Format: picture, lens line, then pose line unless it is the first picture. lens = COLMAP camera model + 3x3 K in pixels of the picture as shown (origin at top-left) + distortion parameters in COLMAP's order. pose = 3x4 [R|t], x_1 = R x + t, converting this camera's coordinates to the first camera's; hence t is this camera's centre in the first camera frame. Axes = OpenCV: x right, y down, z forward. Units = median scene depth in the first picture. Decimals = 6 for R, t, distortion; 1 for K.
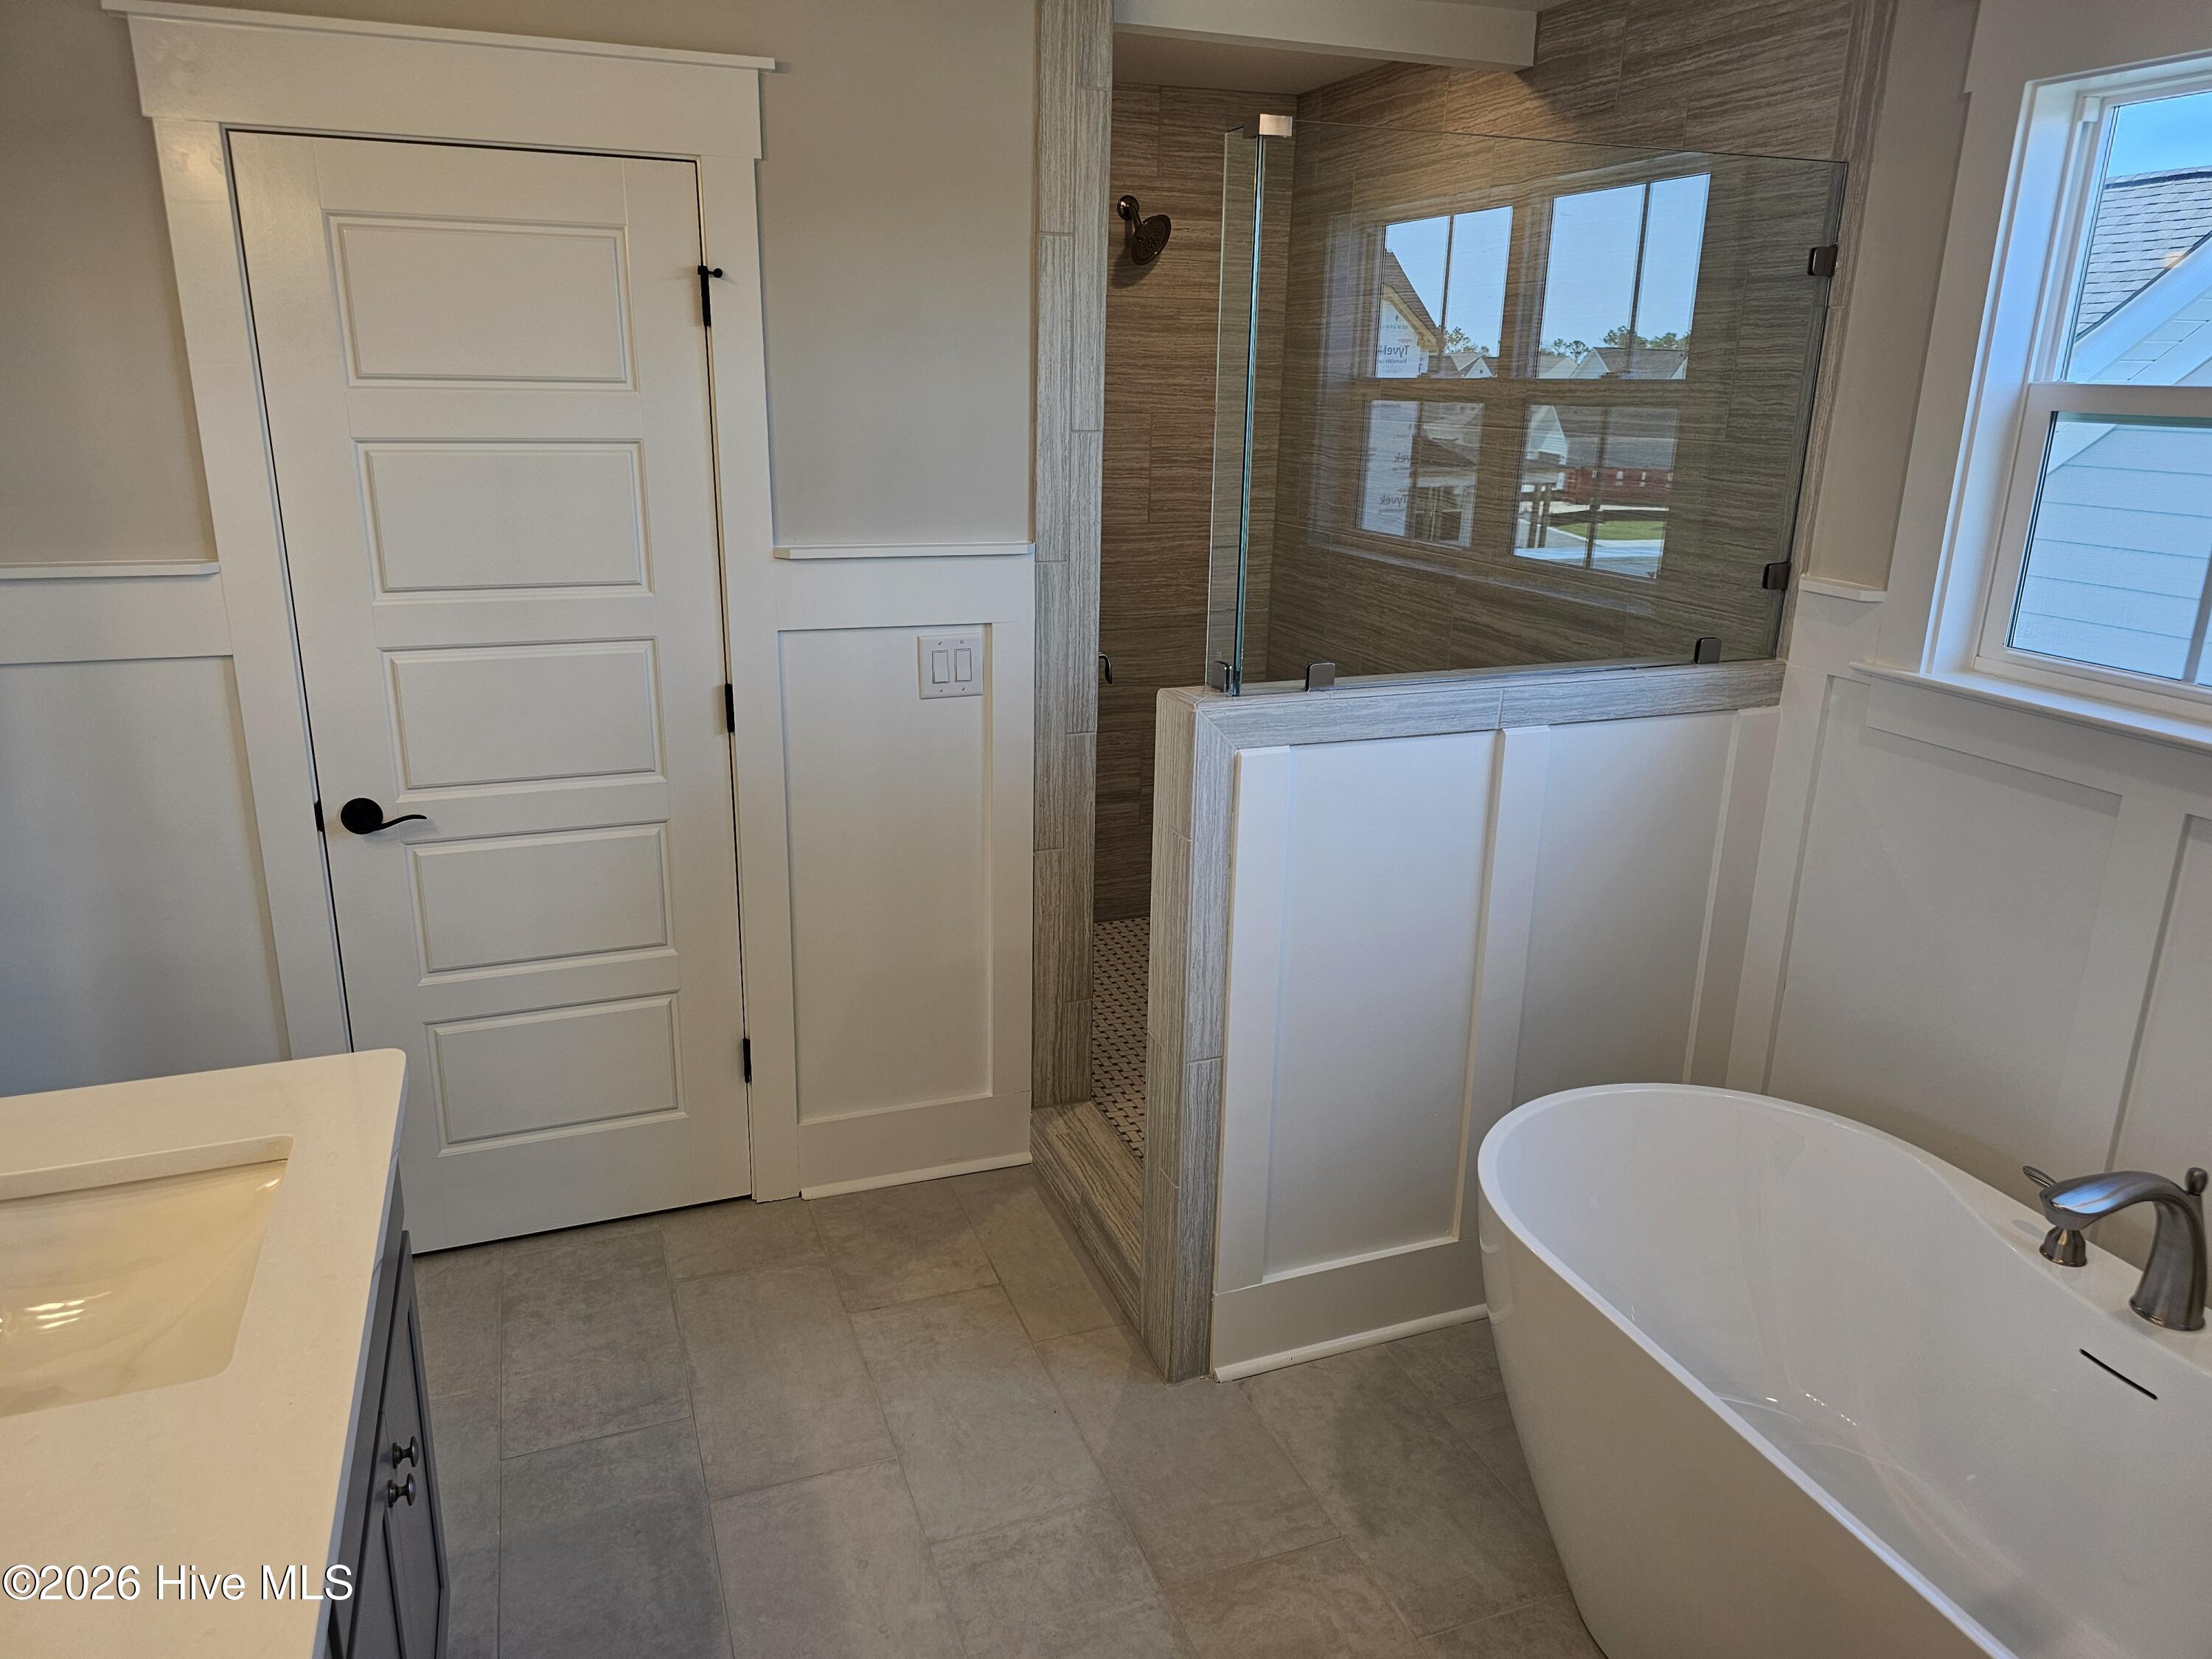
lens RADIAL K [[1485.4, 0, 1089.5], [0, 1485.4, 817.5], [0, 0, 1]] dist [0.058549, -0.053603]
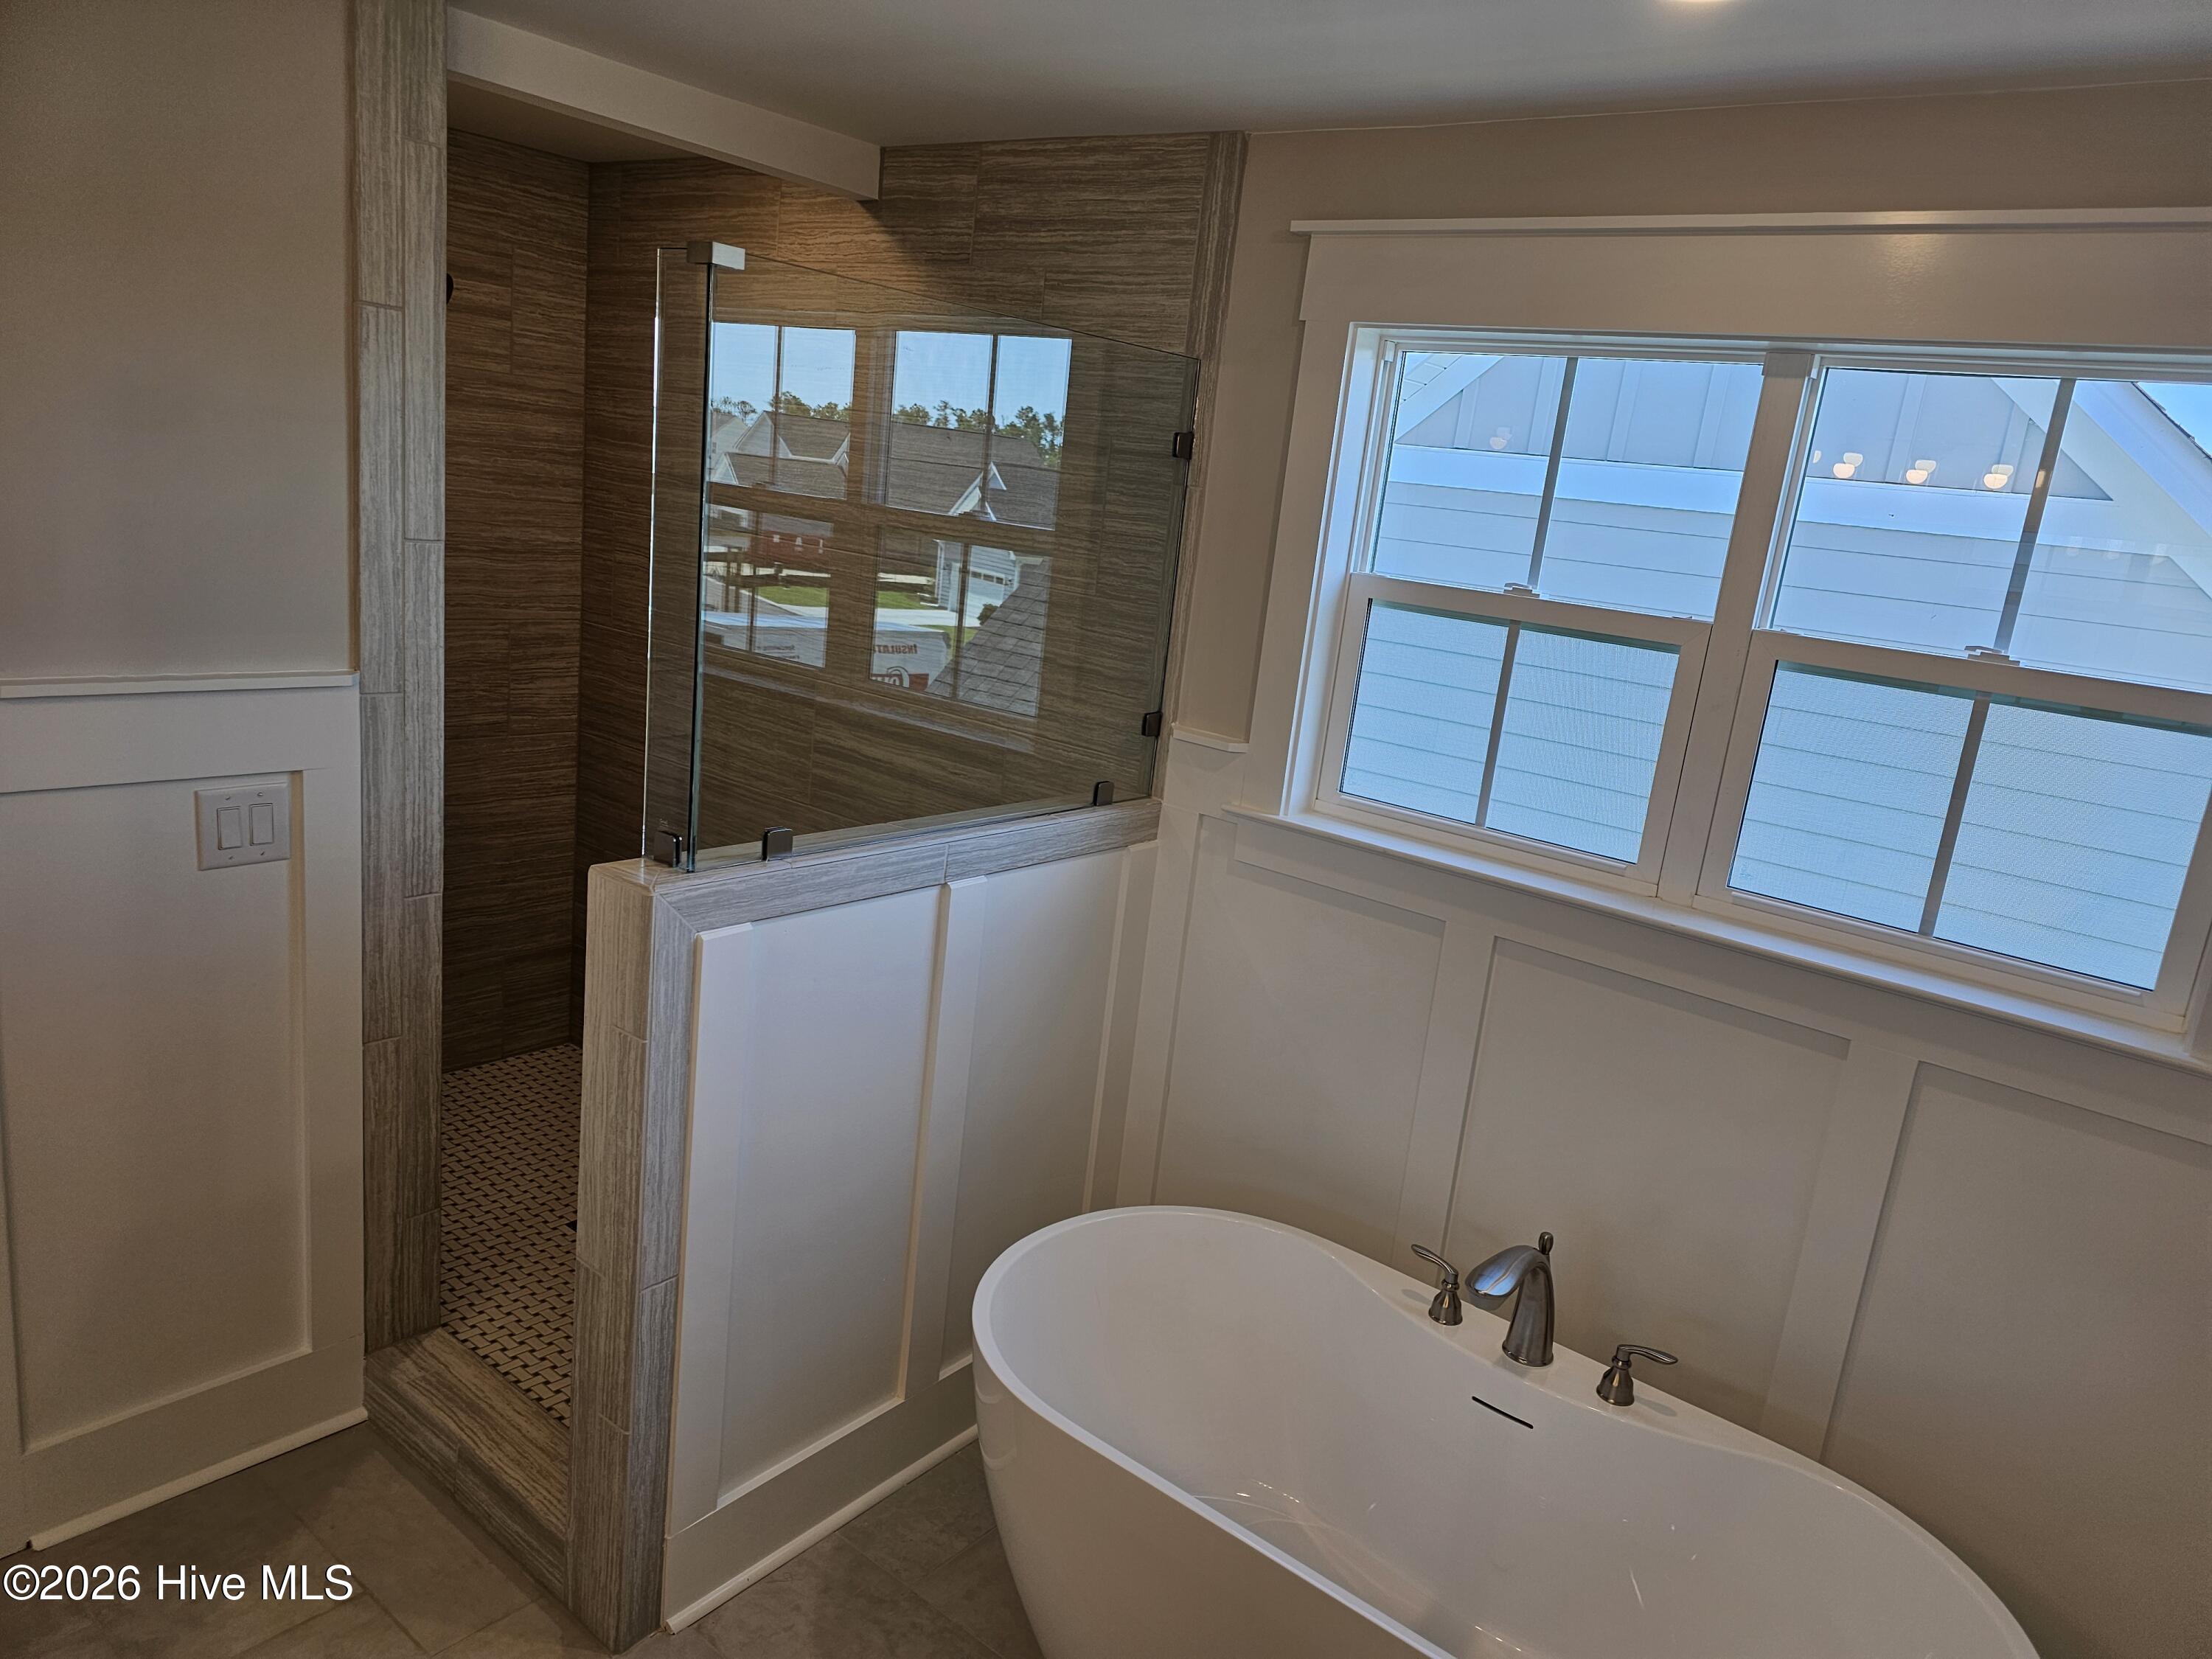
lens RADIAL K [[1485.4, 0, 1127.8], [0, 1485.4, 847.2], [0, 0, 1]] dist [0.058549, -0.053603]
pose [[0.846529, -0.051013, 0.529892, -0.133598], [0.056887, 0.998367, 0.005233, -0.076285], [-0.529294, 0.025714, 0.848049, 0.091305]]
